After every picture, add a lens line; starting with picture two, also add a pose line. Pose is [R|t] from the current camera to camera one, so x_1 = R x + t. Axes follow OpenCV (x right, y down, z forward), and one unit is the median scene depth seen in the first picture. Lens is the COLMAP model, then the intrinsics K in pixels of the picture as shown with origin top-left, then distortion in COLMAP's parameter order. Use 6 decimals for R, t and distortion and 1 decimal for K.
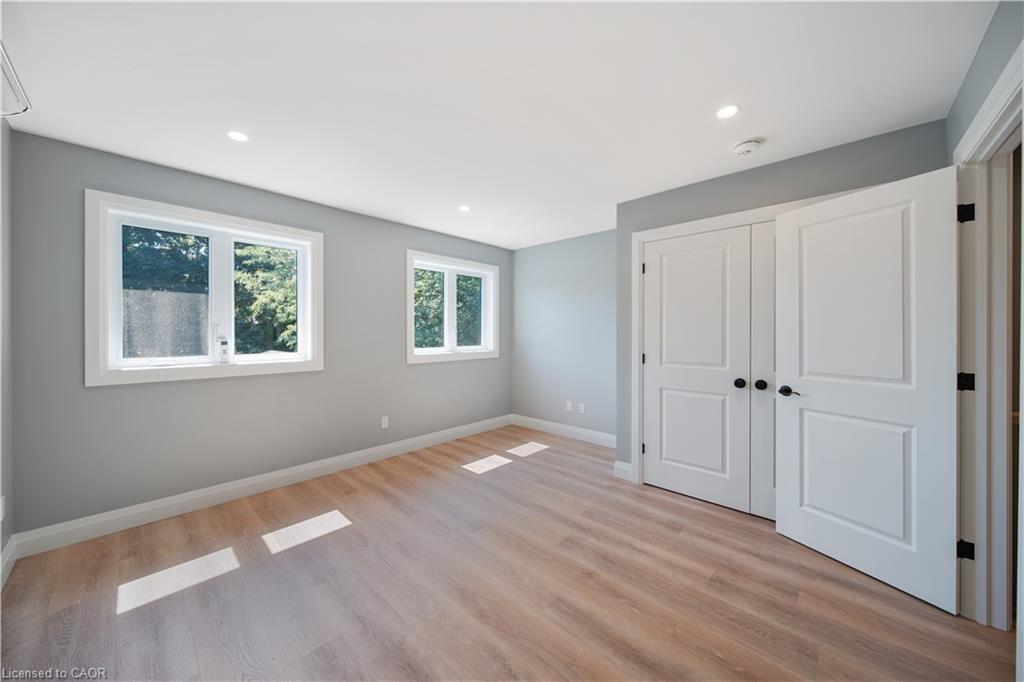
lens RADIAL K [[362.7, 0, 517.0], [0, 362.7, 333.5], [0, 0, 1]] dist [0.001639, -0.000044]
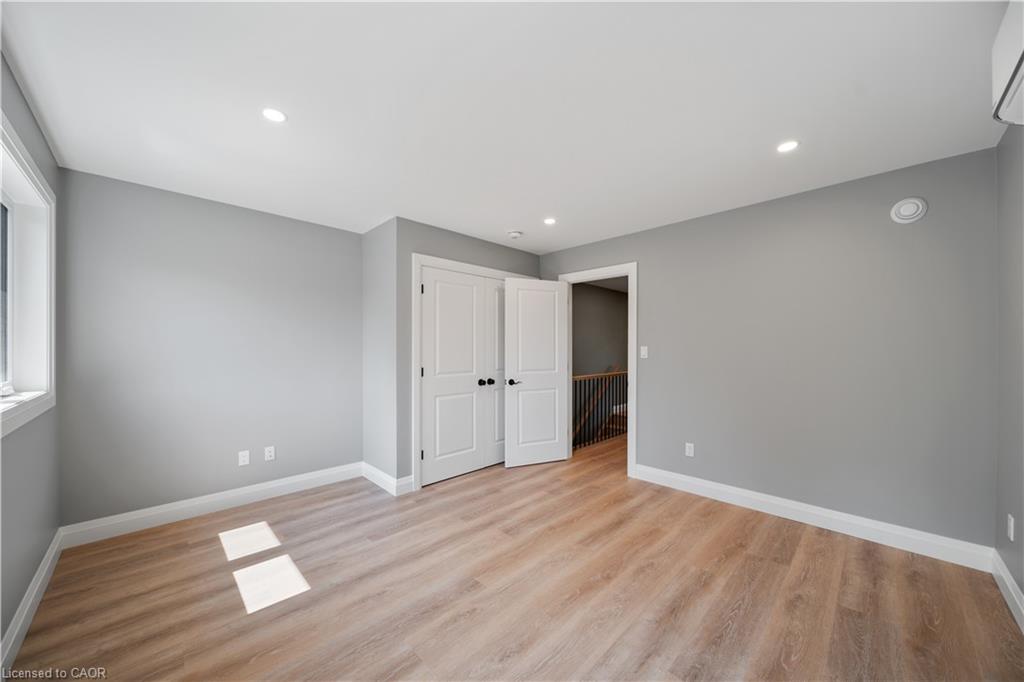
lens RADIAL K [[362.7, 0, 509.7], [0, 362.7, 351.4], [0, 0, 1]] dist [0.001639, -0.000044]
pose [[0.042879, -0.008692, 0.999042, -0.916731], [0.002147, 0.999961, 0.008607, -0.002442], [-0.999078, 0.001776, 0.042896, 0.877674]]
